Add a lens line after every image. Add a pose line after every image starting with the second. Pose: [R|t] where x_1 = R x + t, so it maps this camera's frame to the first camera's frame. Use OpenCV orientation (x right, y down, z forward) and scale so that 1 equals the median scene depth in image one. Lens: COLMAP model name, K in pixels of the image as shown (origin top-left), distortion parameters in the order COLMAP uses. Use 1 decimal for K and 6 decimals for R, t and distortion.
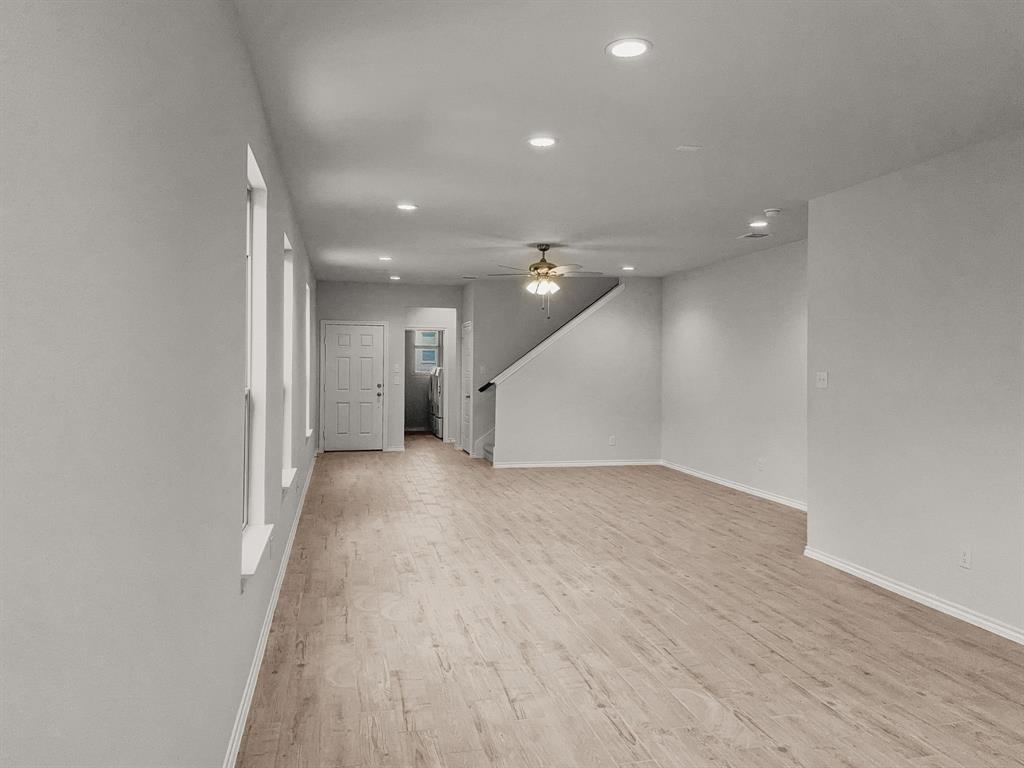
lens RADIAL K [[737.3, 0, 524.2], [0, 737.3, 384.1], [0, 0, 1]] dist [-0.012685, -0.010641]
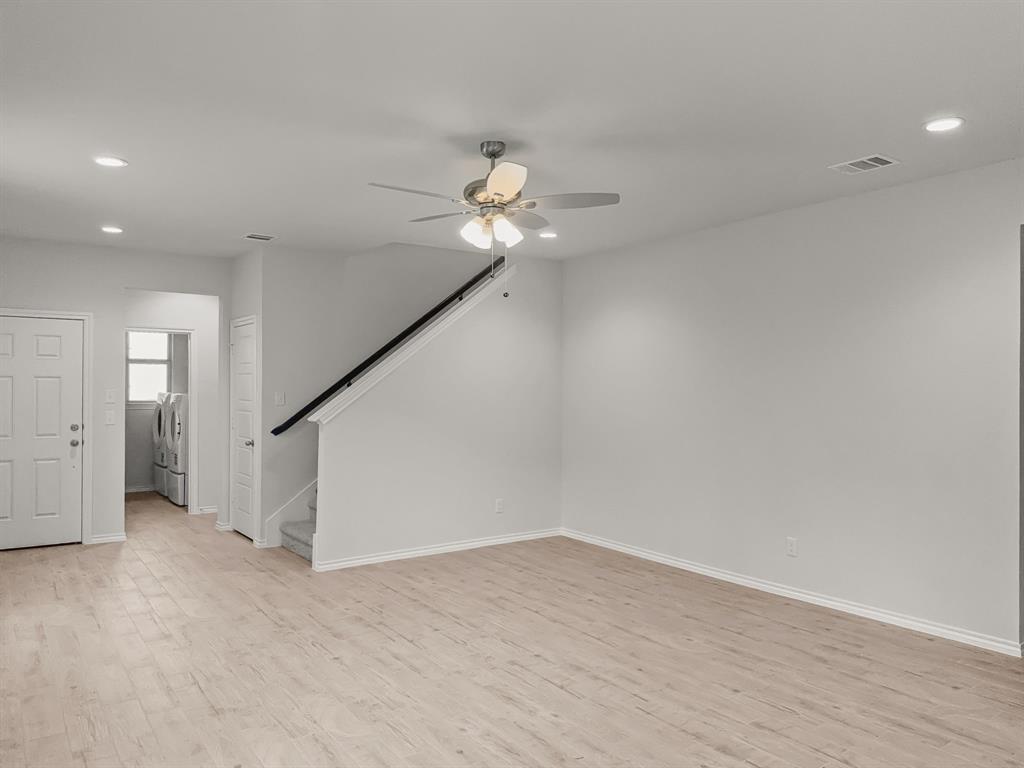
lens RADIAL K [[737.3, 0, 524.2], [0, 737.3, 384.1], [0, 0, 1]] dist [-0.012685, -0.010641]
pose [[0.924637, -0.007386, 0.380778, -0.097885], [0.016701, 0.999637, -0.021165, -0.013837], [-0.380483, 0.025929, 0.924424, 0.377585]]
